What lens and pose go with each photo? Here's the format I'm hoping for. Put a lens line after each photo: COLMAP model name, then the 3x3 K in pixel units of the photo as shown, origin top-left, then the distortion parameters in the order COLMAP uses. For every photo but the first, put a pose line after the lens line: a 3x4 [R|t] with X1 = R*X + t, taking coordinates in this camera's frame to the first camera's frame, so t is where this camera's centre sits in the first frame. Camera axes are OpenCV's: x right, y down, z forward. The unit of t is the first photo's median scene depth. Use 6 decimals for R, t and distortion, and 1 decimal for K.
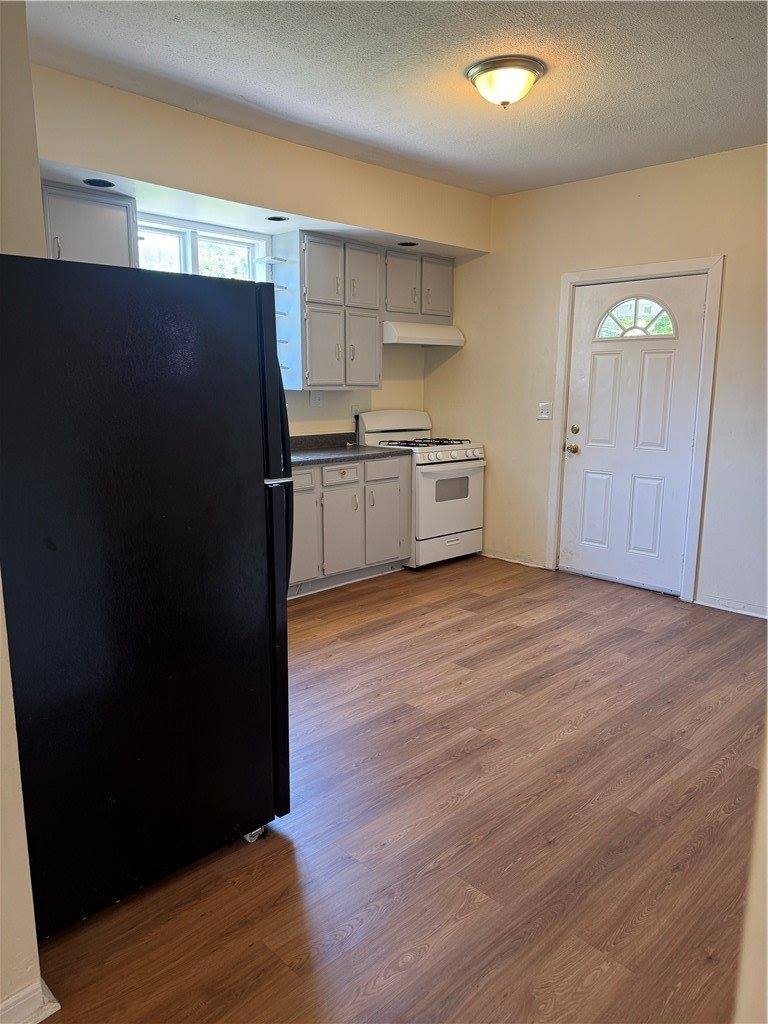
lens RADIAL K [[713.8, 0, 384.0], [0, 713.8, 512.0], [0, 0, 1]] dist [0.110016, 0.000367]
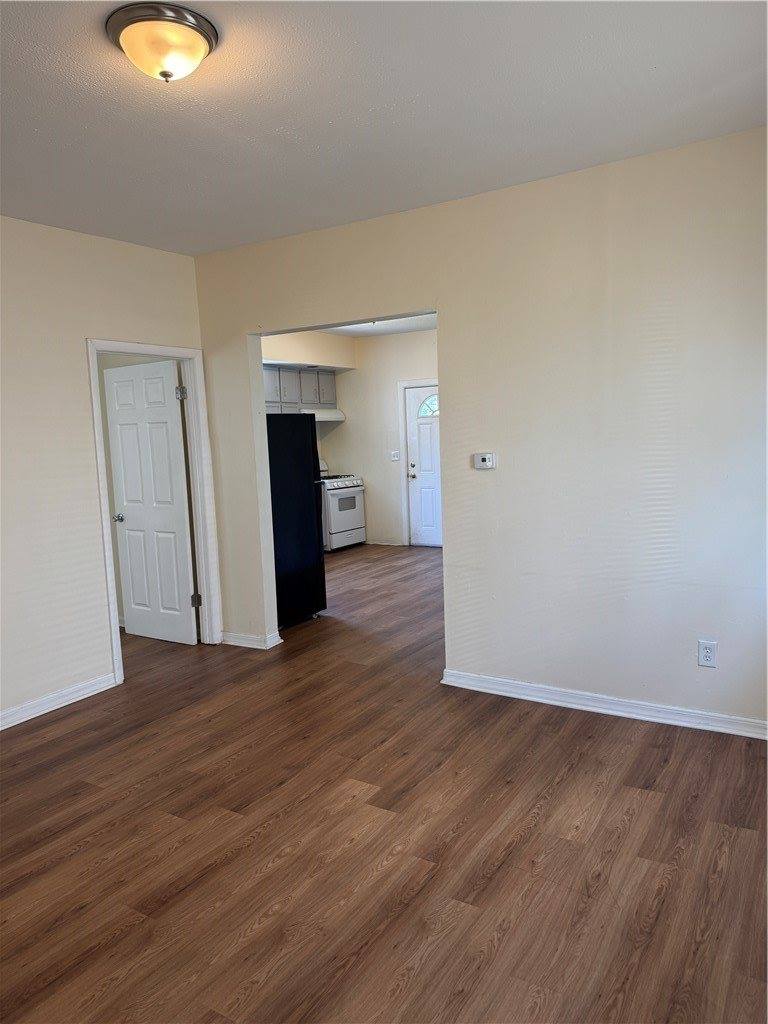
lens RADIAL K [[713.8, 0, 384.0], [0, 713.8, 512.0], [0, 0, 1]] dist [0.110016, 0.000367]
pose [[0.970986, -0.068489, 0.229118, -0.221584], [0.085609, 0.994165, -0.065626, 0.112603], [-0.223287, 0.083336, 0.971184, -0.707259]]
